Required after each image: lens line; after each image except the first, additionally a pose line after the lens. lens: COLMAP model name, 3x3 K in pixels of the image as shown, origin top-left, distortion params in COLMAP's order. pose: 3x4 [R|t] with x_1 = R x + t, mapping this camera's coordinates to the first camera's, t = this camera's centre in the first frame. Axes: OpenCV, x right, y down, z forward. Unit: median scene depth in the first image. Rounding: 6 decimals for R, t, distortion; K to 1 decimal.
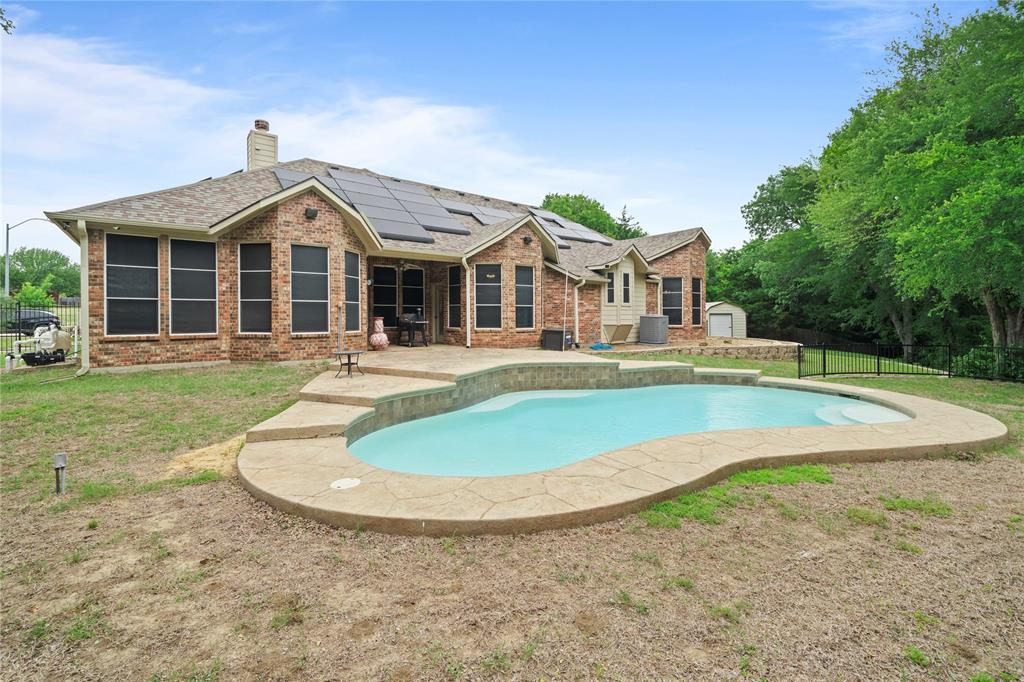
lens RADIAL K [[461.0, 0, 508.3], [0, 461.0, 319.4], [0, 0, 1]] dist [-0.002546, -0.000471]
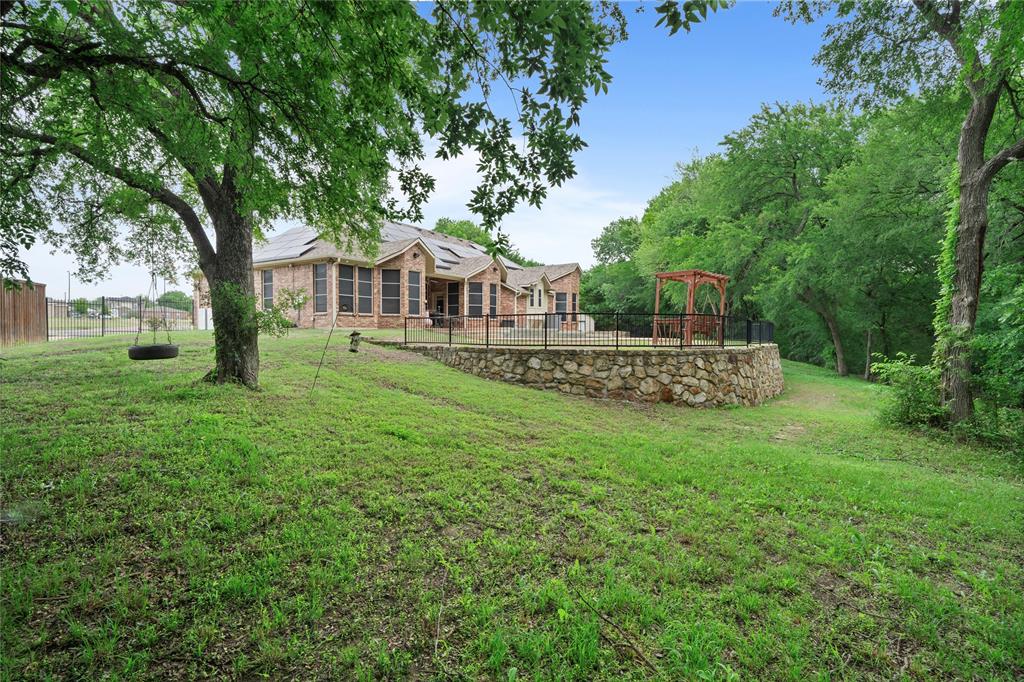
lens RADIAL K [[498.3, 0, 508.9], [0, 498.3, 343.0], [0, 0, 1]] dist [0.003382, 0.000079]
pose [[0.947162, 0.001152, 0.320755, -0.523709], [-0.007396, 0.999806, 0.018250, 0.076268], [-0.320672, -0.019658, 0.946986, -0.839714]]
